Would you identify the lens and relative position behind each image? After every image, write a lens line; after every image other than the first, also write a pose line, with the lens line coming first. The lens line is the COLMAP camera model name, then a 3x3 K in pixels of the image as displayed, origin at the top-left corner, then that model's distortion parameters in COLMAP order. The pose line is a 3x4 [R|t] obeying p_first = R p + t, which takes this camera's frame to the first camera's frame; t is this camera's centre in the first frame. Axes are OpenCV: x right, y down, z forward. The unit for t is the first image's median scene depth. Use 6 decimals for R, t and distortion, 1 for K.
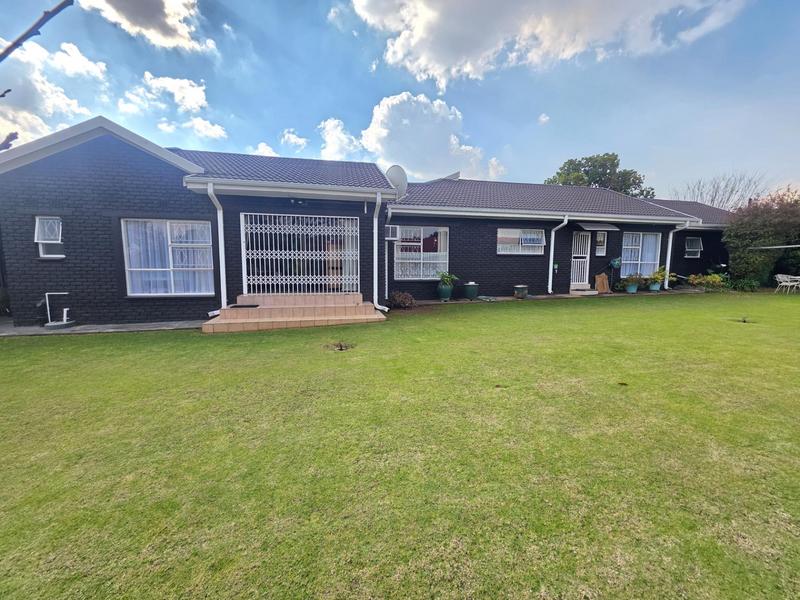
lens RADIAL K [[317.7, 0, 397.8], [0, 317.7, 299.5], [0, 0, 1]] dist [0.000261, 0.000483]
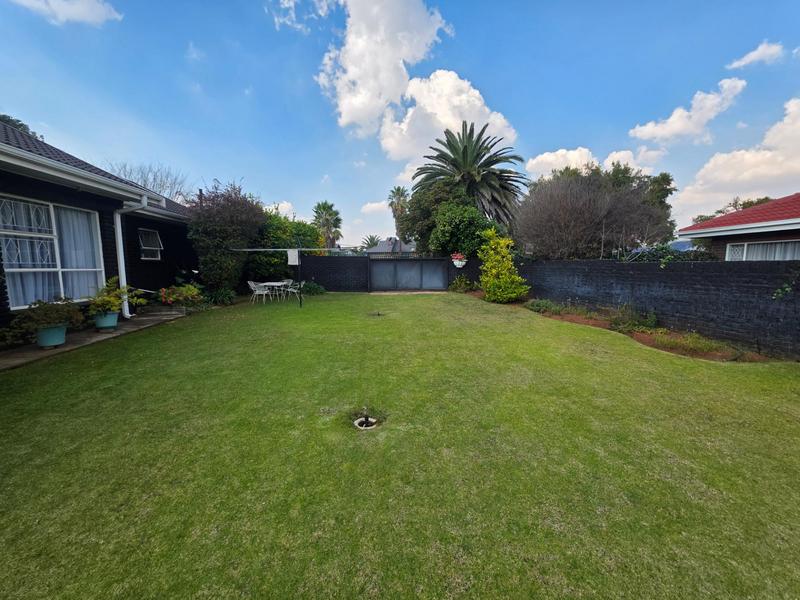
lens RADIAL K [[317.7, 0, 399.5], [0, 317.7, 302.5], [0, 0, 1]] dist [0.000261, 0.000483]
pose [[0.119470, -0.123095, 0.985177, 0.366424], [0.101969, 0.988558, 0.111152, -0.073721], [-0.987588, 0.087178, 0.130655, 0.466072]]
